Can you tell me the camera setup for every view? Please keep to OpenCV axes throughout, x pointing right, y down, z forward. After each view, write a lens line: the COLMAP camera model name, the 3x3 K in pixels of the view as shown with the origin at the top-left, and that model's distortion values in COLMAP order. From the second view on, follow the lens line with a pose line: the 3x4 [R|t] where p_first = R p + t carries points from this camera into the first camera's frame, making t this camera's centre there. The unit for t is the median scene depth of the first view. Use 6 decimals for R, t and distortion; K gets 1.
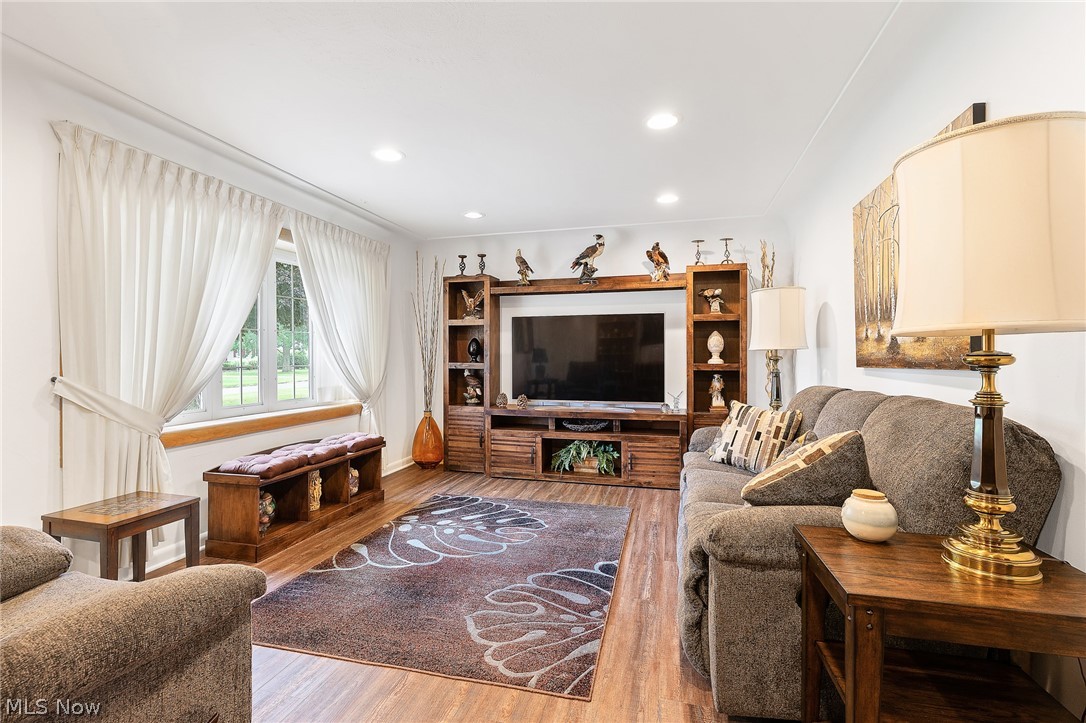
lens RADIAL K [[481.7, 0, 543.0], [0, 481.7, 361.5], [0, 0, 1]] dist [0.000024, -0.000230]
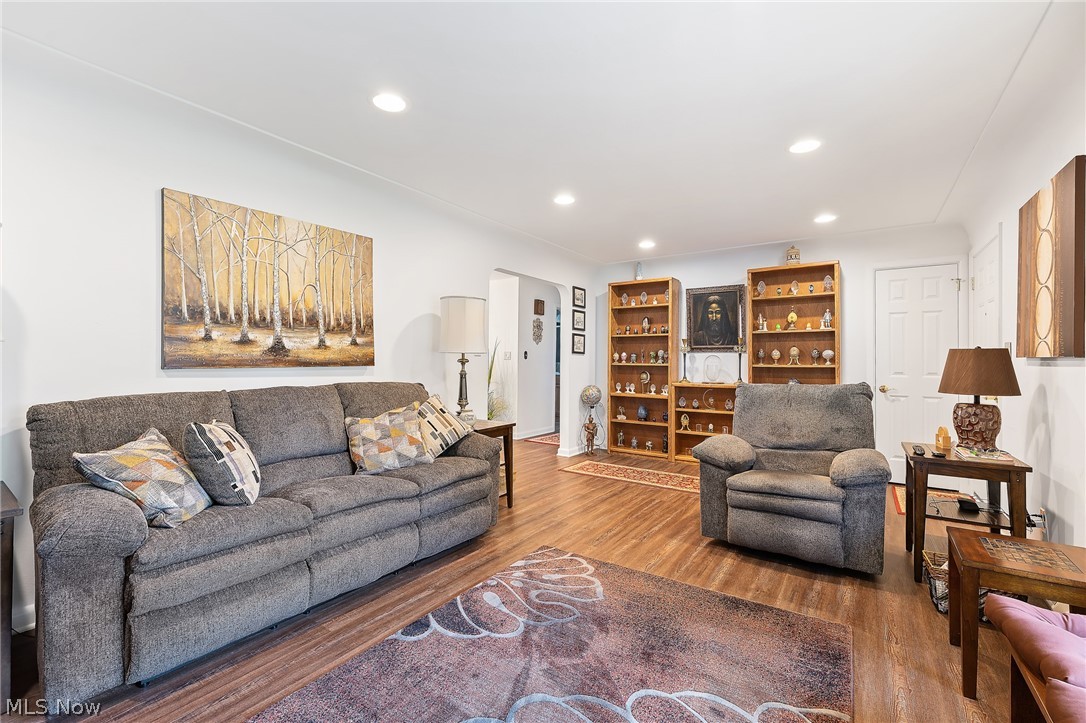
lens RADIAL K [[457.4, 0, 544.0], [0, 457.4, 363.4], [0, 0, 1]] dist [-0.002022, -0.000441]
pose [[-0.933795, -0.009178, 0.357692, -0.375236], [-0.003964, 0.999875, 0.015307, -0.019495], [-0.357788, 0.012875, -0.933714, 1.871635]]
